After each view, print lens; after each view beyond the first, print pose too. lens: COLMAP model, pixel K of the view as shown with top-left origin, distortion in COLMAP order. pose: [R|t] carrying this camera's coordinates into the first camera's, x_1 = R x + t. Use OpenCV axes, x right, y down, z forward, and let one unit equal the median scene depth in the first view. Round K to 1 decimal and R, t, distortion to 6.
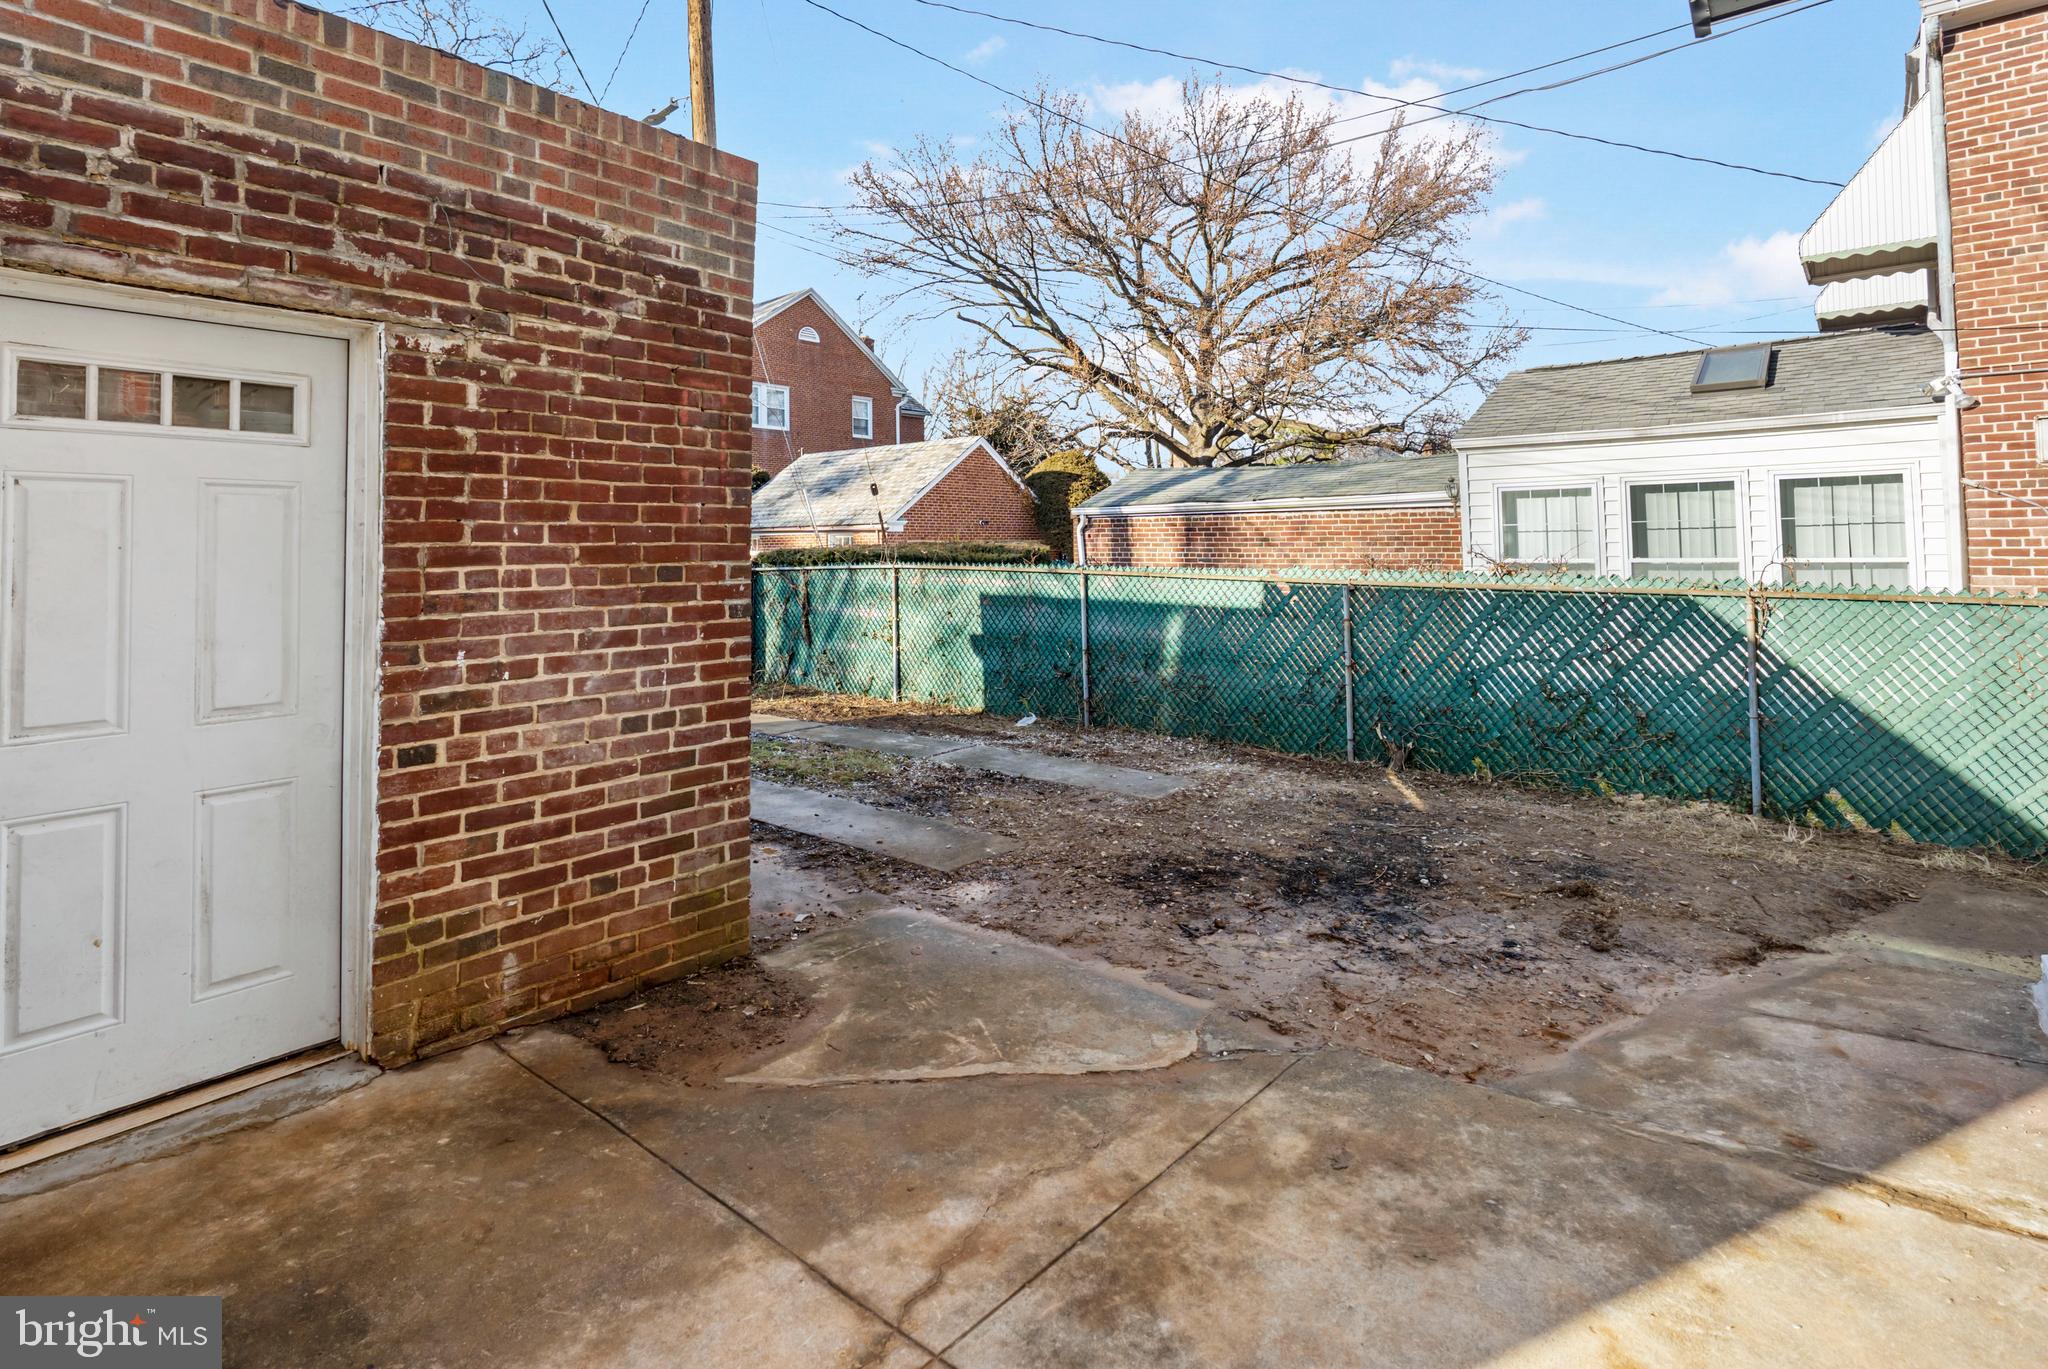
lens RADIAL K [[994.1, 0, 1016.8], [0, 994.1, 681.8], [0, 0, 1]] dist [-0.006345, 0.002676]
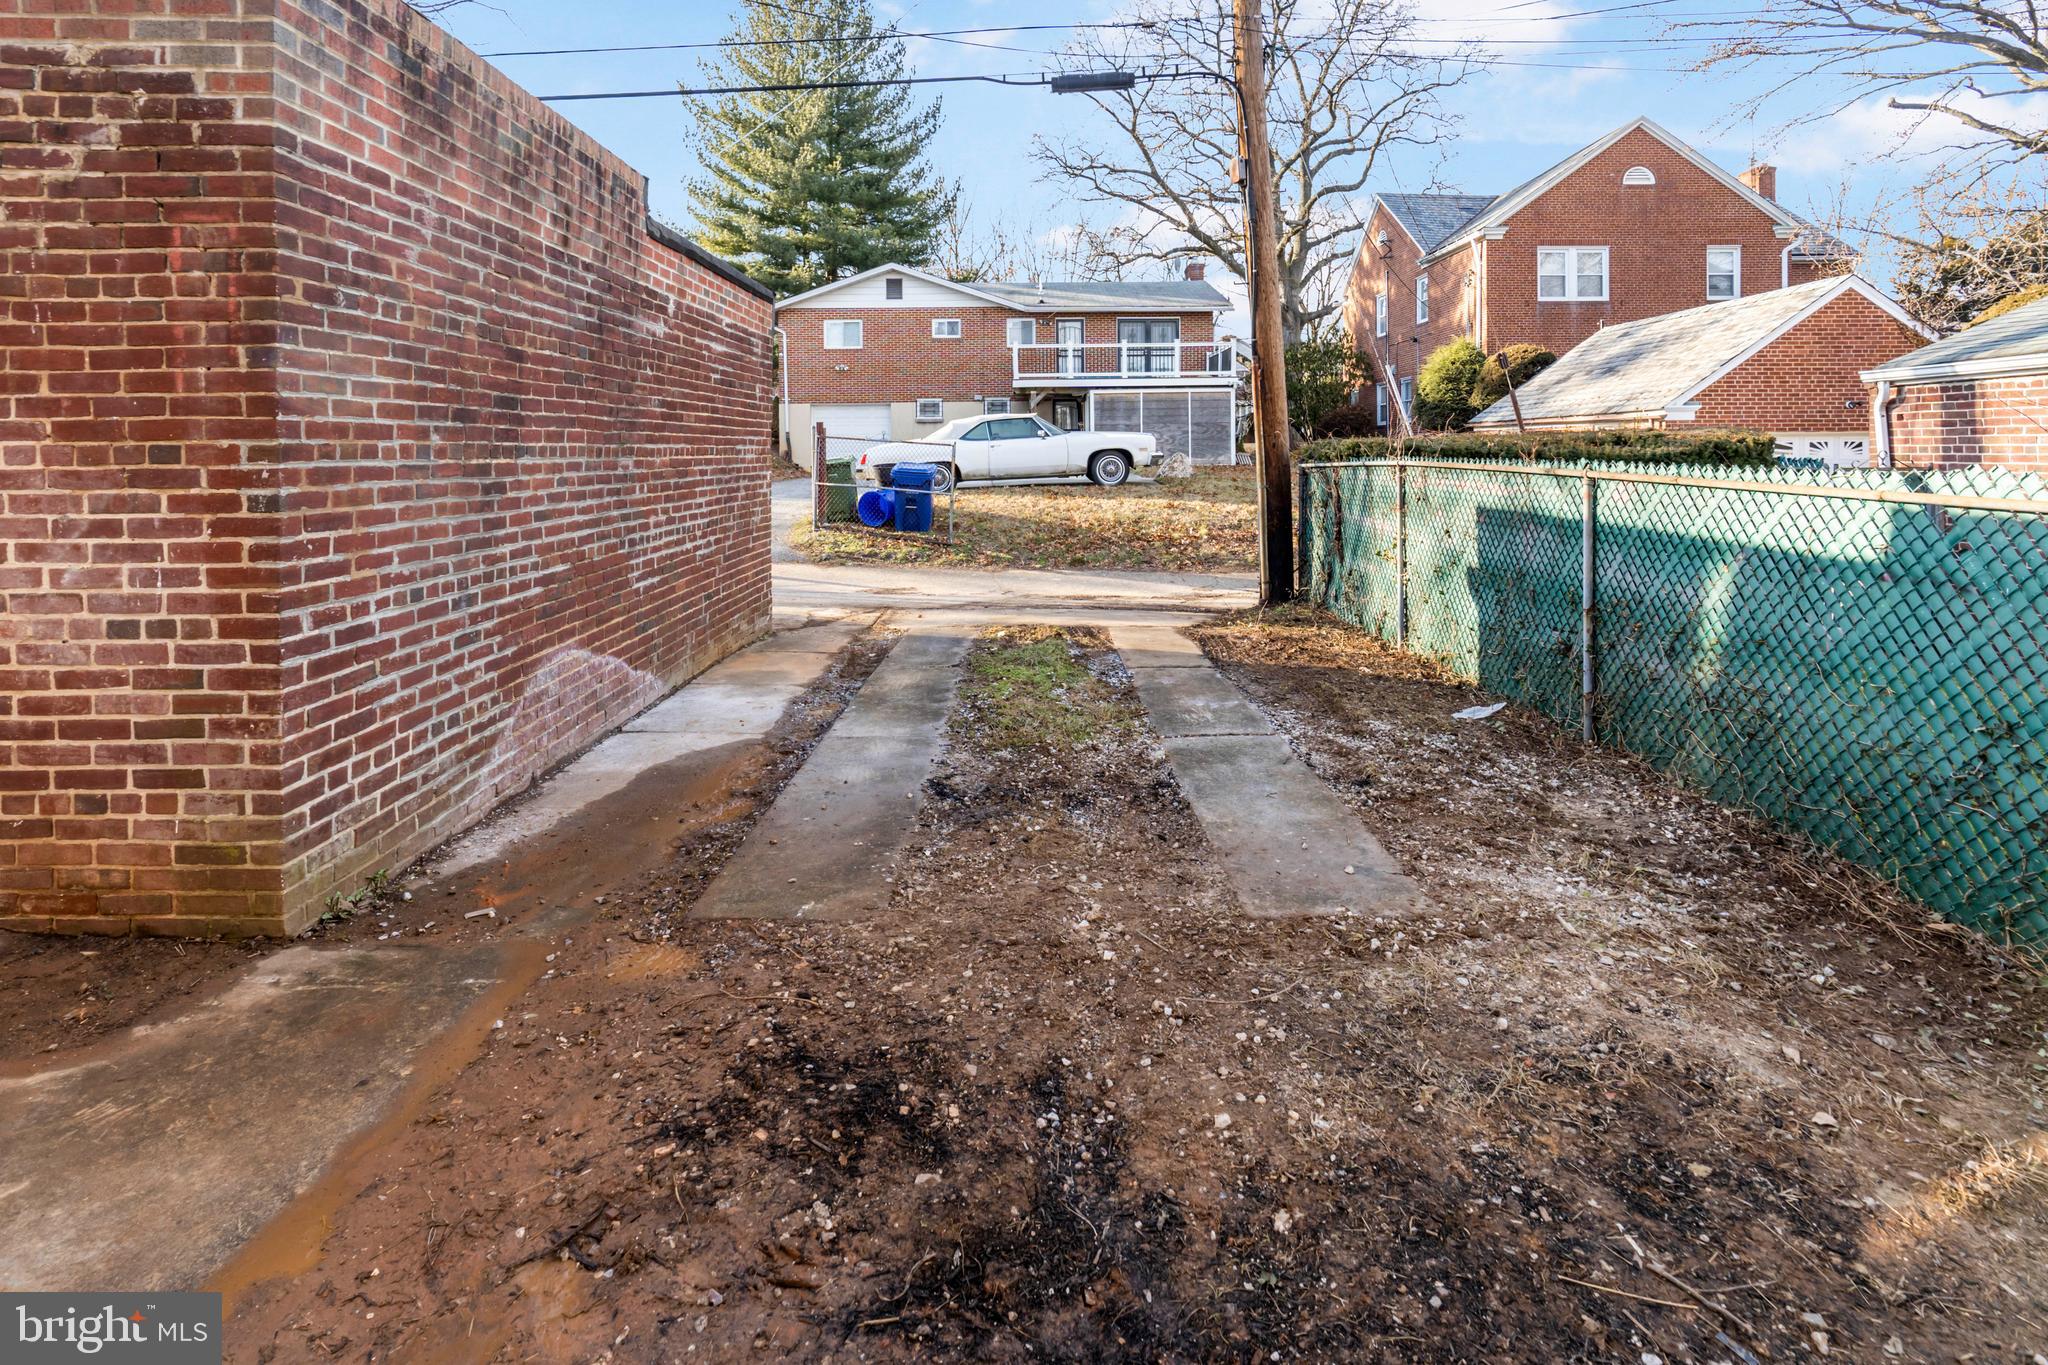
lens RADIAL K [[994.1, 0, 1027.1], [0, 994.1, 575.7], [0, 0, 1]] dist [-0.006345, 0.002676]
pose [[0.658205, 0.094732, -0.746855, 0.753924], [-0.098781, 0.994342, 0.039068, -0.112143], [0.746330, 0.048061, 0.663839, 0.999256]]
